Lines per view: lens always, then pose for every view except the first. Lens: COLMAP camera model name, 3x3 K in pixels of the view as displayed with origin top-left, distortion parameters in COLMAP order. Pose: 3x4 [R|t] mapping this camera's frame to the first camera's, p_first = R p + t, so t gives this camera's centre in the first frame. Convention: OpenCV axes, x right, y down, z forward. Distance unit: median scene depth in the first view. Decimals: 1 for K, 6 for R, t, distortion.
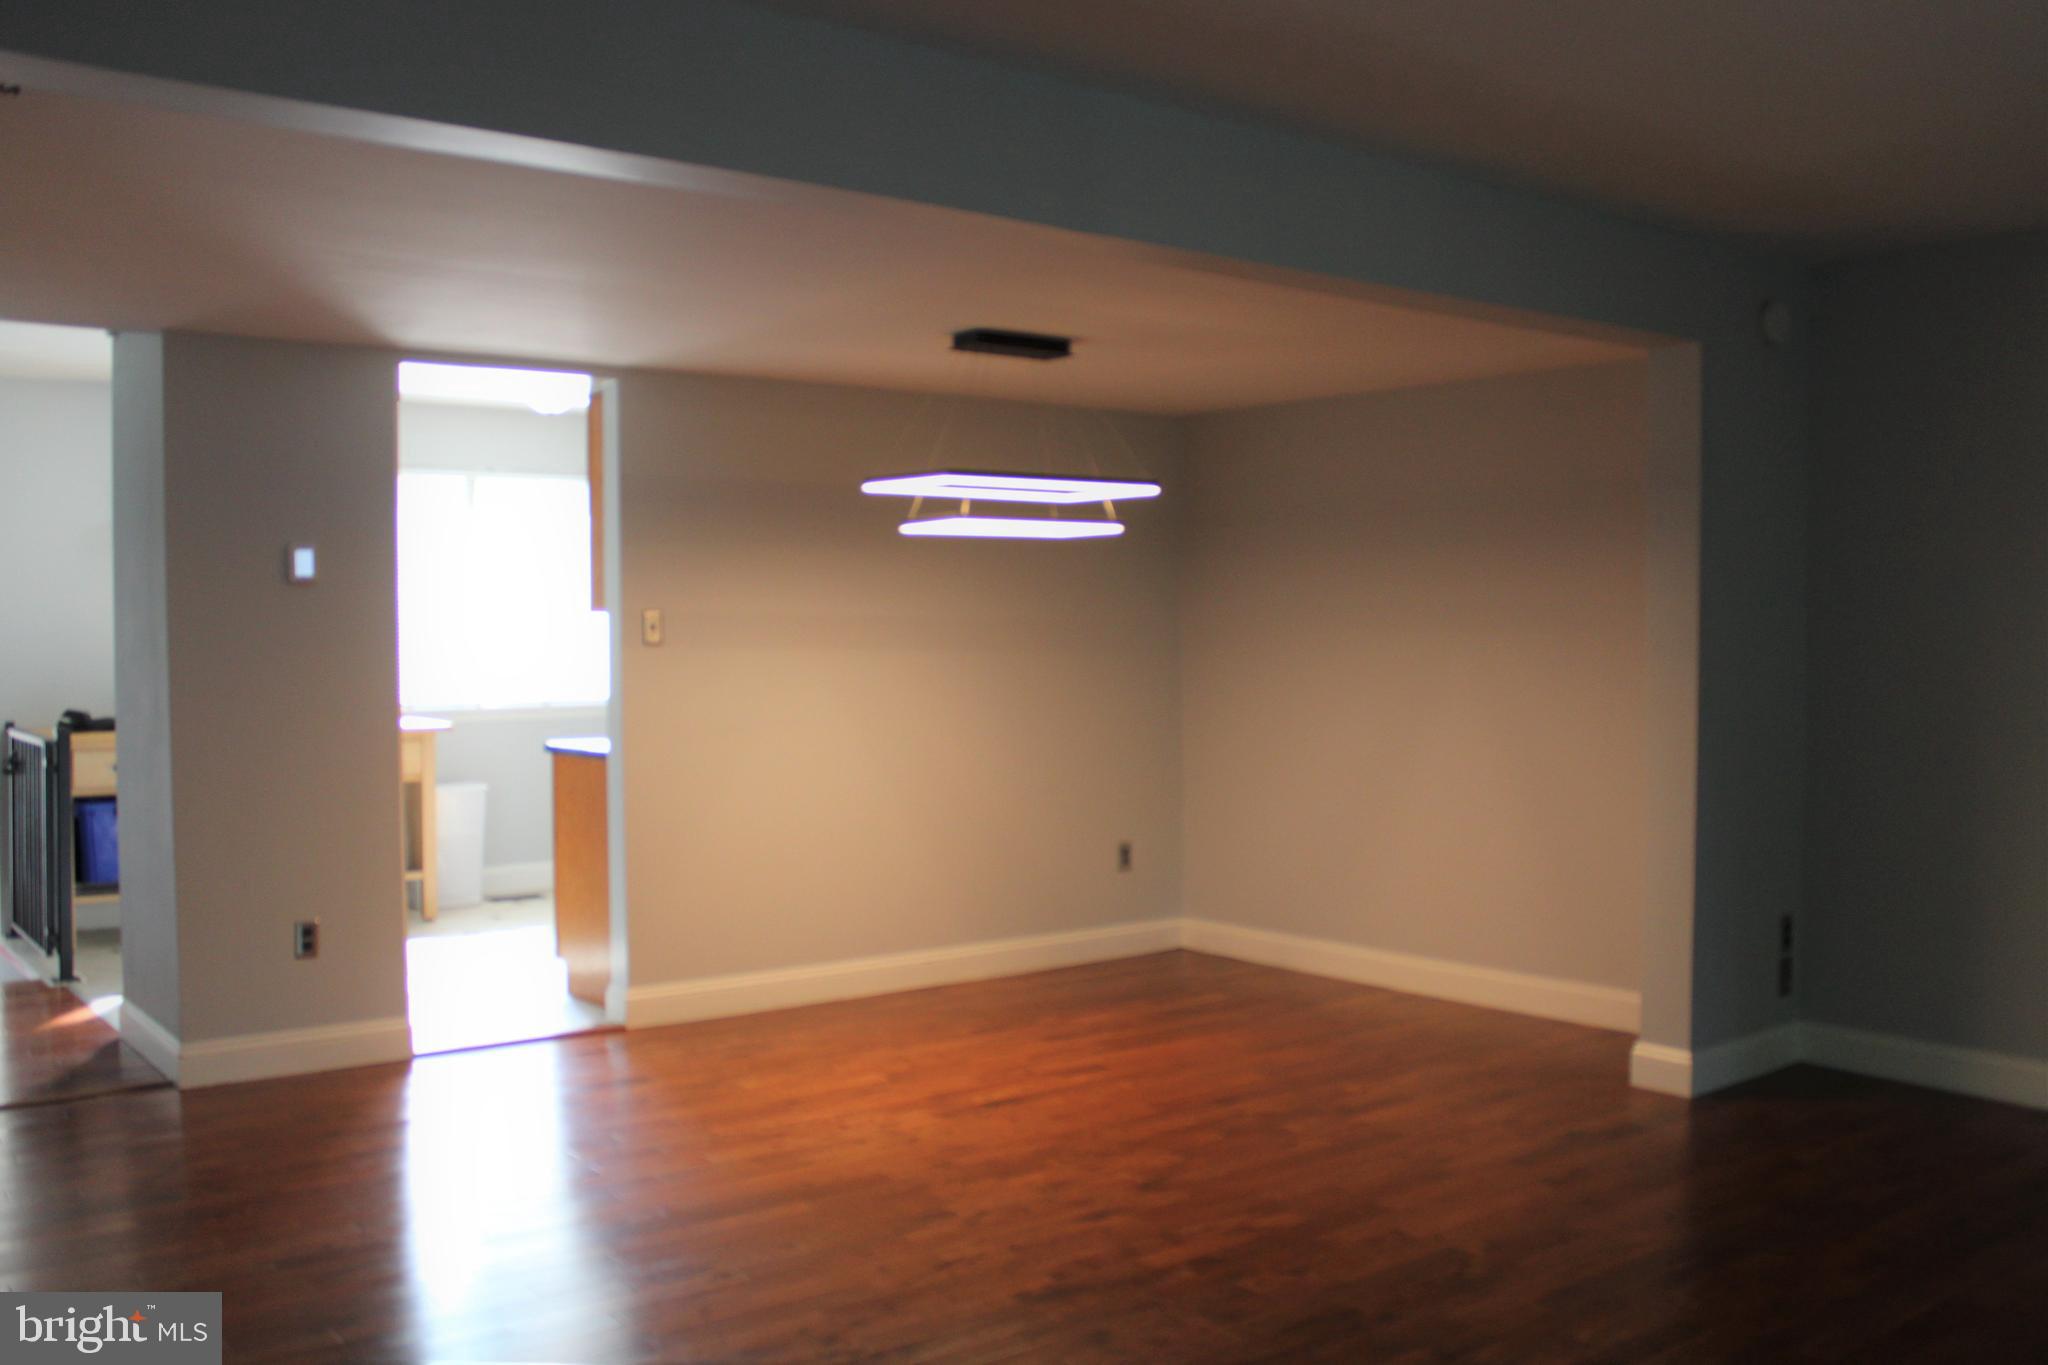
lens RADIAL K [[1780.4, 0, 1103.3], [0, 1780.4, 674.3], [0, 0, 1]] dist [-0.163857, 0.162167]
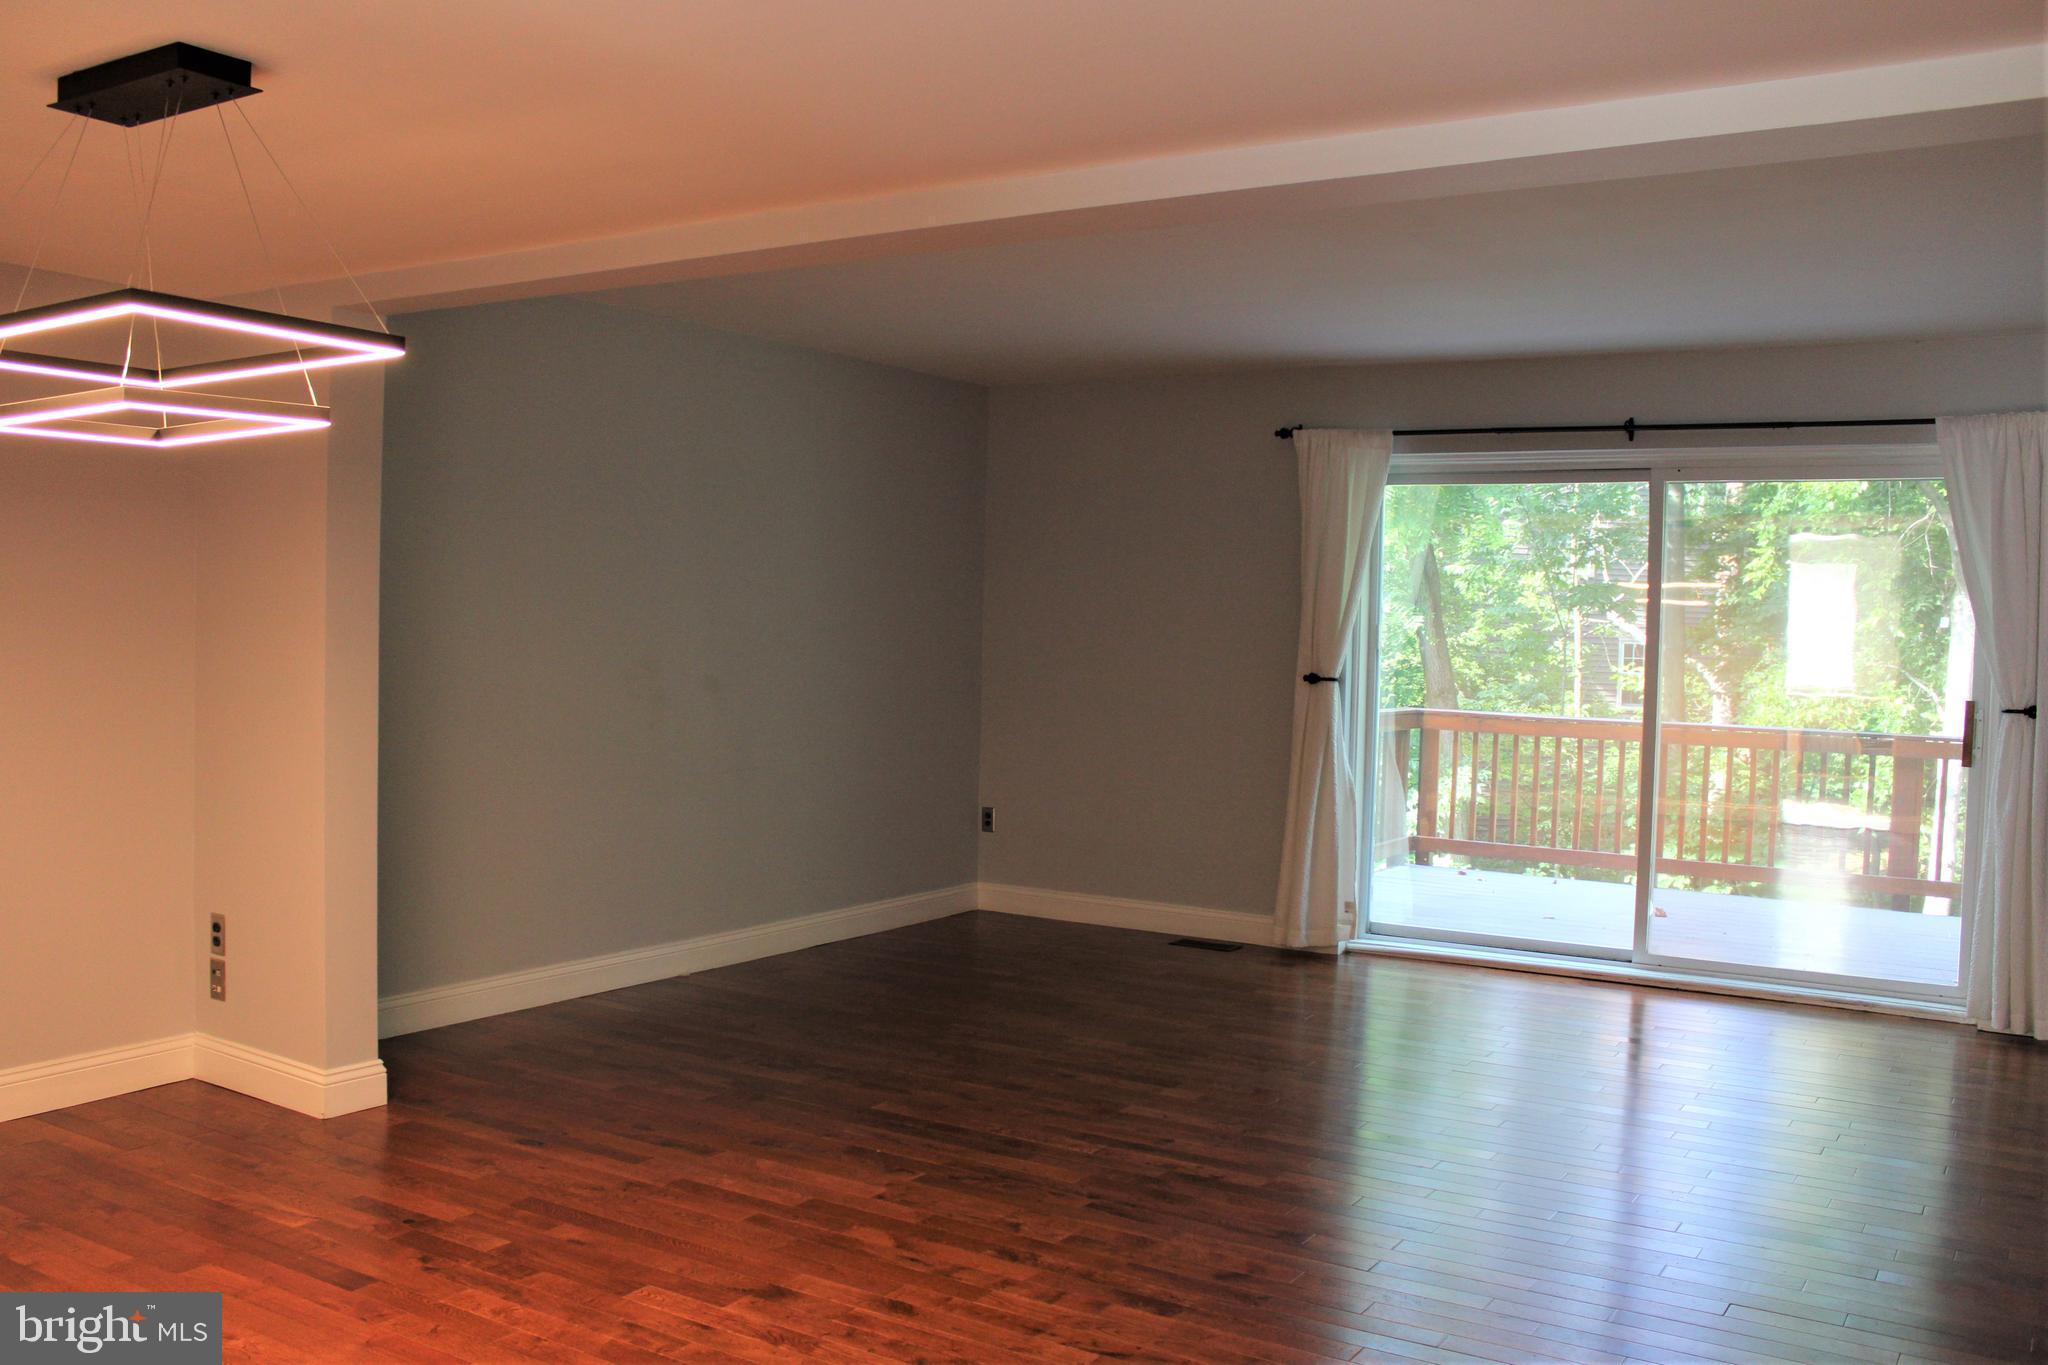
lens RADIAL K [[1780.4, 0, 1103.3], [0, 1780.4, 674.3], [0, 0, 1]] dist [-0.163857, 0.162167]
pose [[-0.310477, -0.038742, 0.949791, -0.761602], [0.004288, 0.999102, 0.042155, -0.023891], [-0.950571, 0.017161, -0.310032, 1.093700]]
